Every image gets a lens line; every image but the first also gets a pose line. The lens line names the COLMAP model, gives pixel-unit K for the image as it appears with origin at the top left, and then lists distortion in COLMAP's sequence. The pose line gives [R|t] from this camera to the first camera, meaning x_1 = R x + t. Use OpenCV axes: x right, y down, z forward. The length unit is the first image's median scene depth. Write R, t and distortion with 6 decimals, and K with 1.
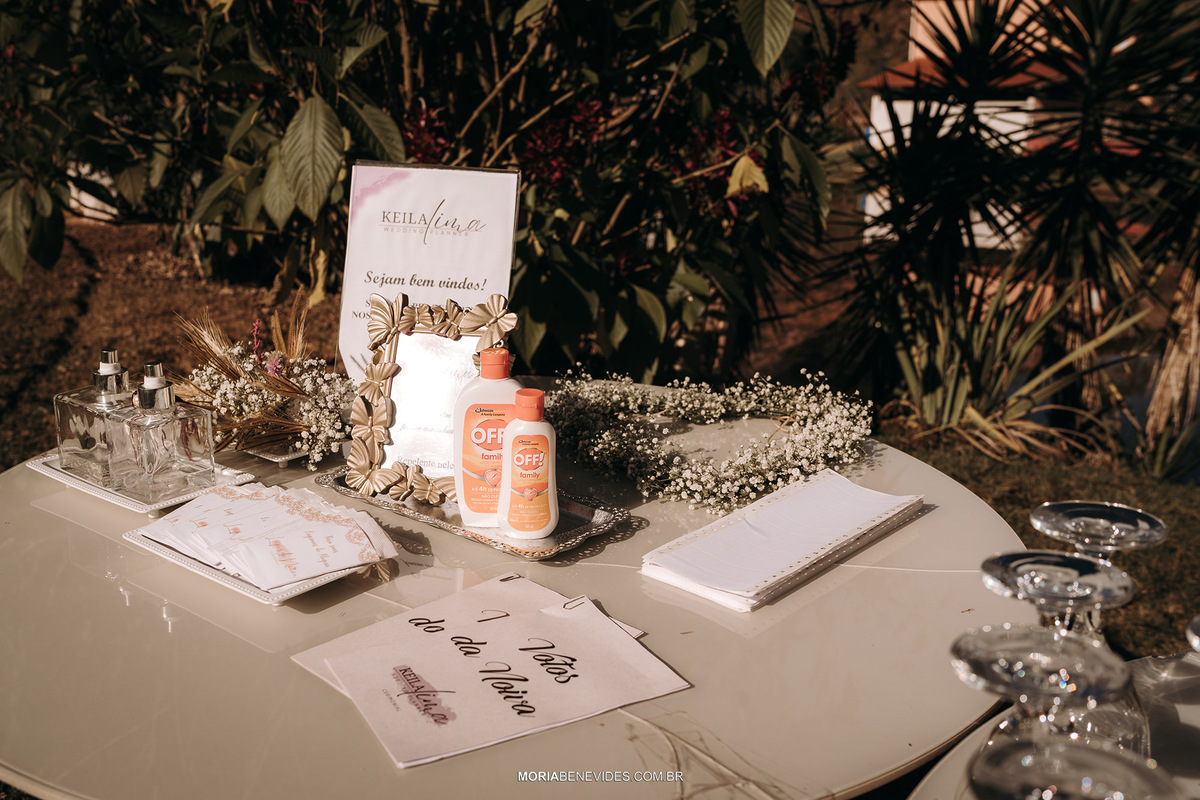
lens RADIAL K [[1206.2, 0, 553.4], [0, 1206.2, 397.2], [0, 0, 1]] dist [-0.009418, -0.013344]
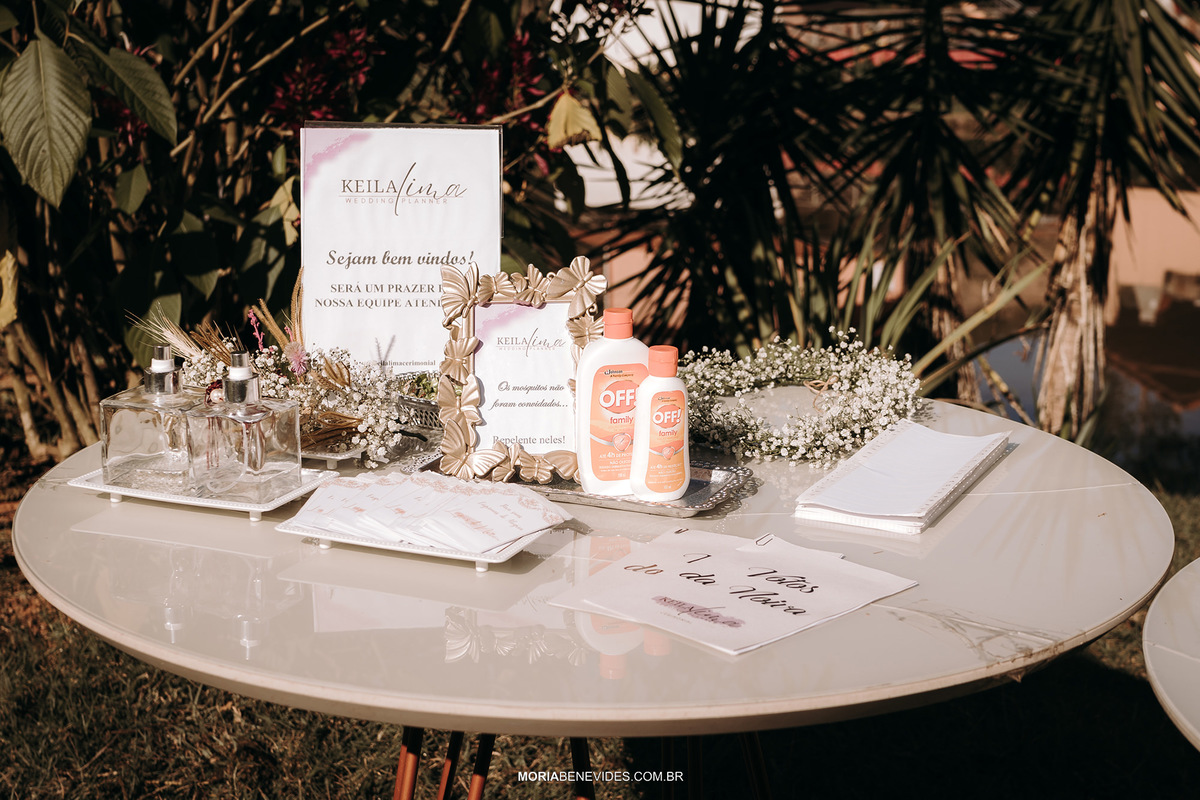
lens RADIAL K [[1837.4, 0, 600.0], [0, 1837.4, 400.0], [0, 0, 1]] dist [0.011728, -0.072992]
pose [[0.965291, -0.080079, 0.248599, -0.302586], [0.088020, 0.995898, -0.020972, 0.044021], [-0.245900, 0.042126, 0.968379, -0.296336]]
